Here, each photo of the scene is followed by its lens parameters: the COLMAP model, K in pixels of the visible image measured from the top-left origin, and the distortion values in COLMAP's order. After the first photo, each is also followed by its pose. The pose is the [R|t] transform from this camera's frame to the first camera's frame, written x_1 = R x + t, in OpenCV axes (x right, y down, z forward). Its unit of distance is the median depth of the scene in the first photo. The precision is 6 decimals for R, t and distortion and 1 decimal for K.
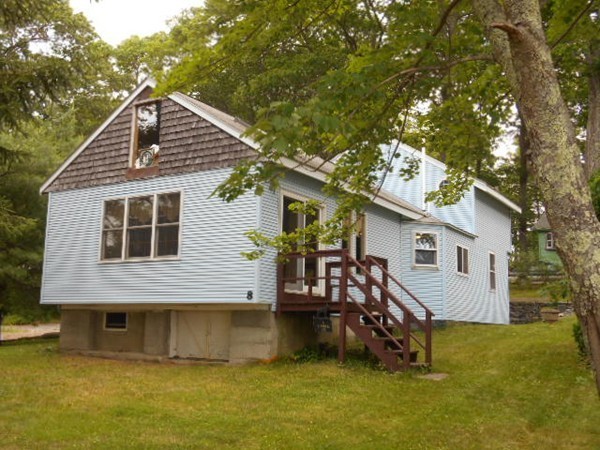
lens RADIAL K [[667.2, 0, 300.0], [0, 667.2, 225.0], [0, 0, 1]] dist [-0.020296, -0.003694]
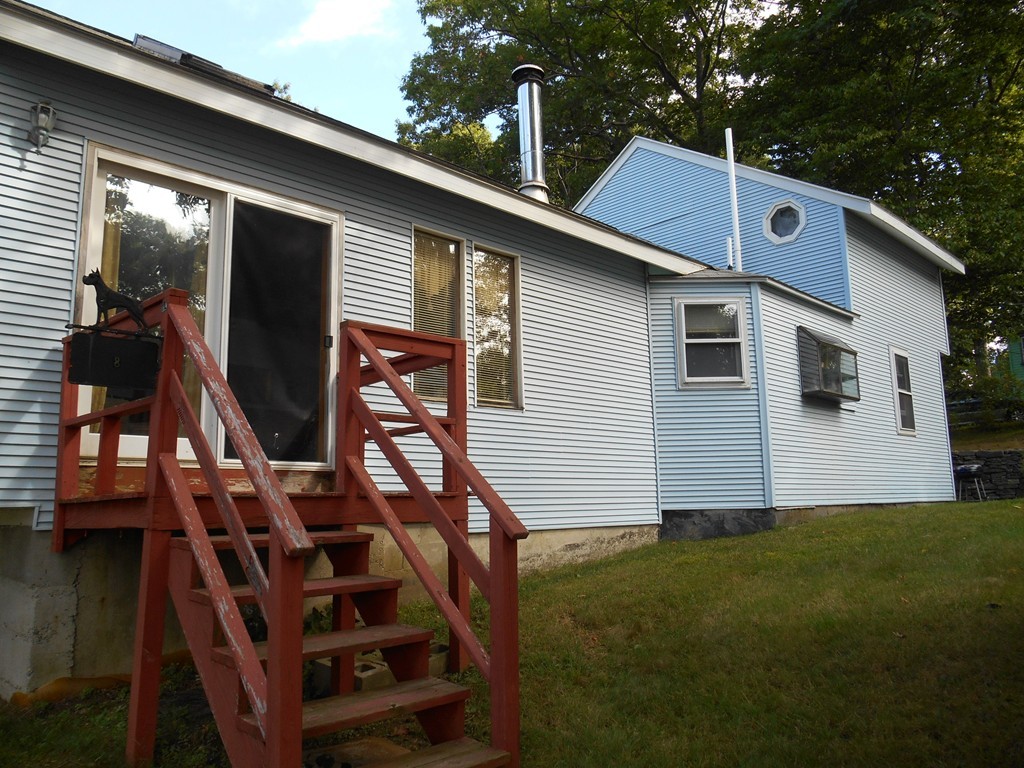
lens RADIAL K [[773.9, 0, 512.0], [0, 773.9, 384.0], [0, 0, 1]] dist [-0.032180, 0.003627]
pose [[0.970001, -0.080682, -0.229322, 0.439151], [0.079312, 0.996734, -0.015203, 0.152565], [0.229799, -0.003441, 0.973232, 1.247462]]
